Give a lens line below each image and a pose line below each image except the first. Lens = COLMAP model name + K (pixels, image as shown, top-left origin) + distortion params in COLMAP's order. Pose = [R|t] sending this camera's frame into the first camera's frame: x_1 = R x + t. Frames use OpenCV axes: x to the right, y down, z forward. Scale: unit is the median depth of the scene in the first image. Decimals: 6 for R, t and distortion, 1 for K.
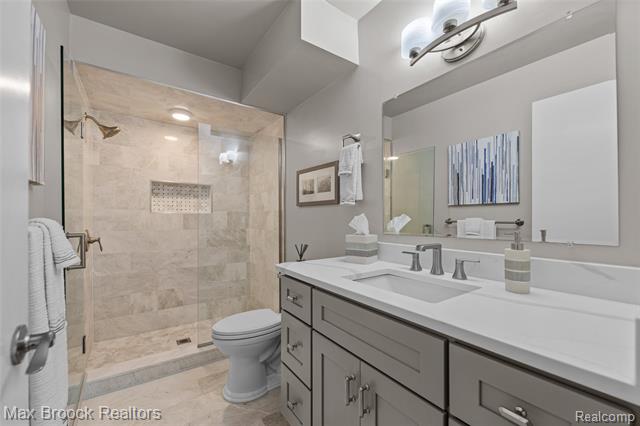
lens RADIAL K [[271.1, 0, 327.0], [0, 271.1, 217.2], [0, 0, 1]] dist [-0.001385, -0.000688]
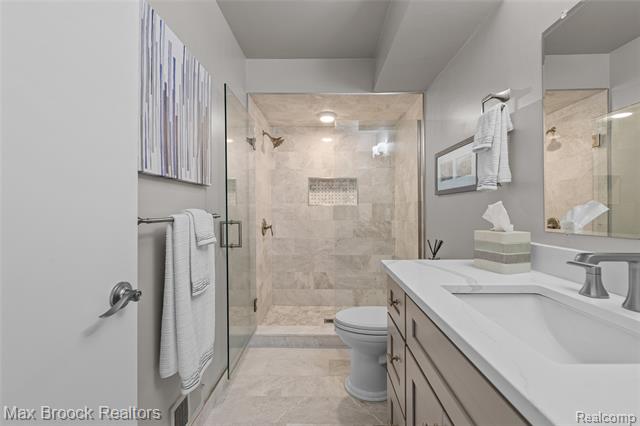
lens RADIAL K [[271.1, 0, 319.5], [0, 271.1, 209.2], [0, 0, 1]] dist [-0.001385, -0.000688]
pose [[0.795314, -0.005907, -0.606169, 0.123735], [0.004917, 0.999982, -0.003294, 0.005306], [0.606178, -0.000361, 0.795329, 0.105577]]
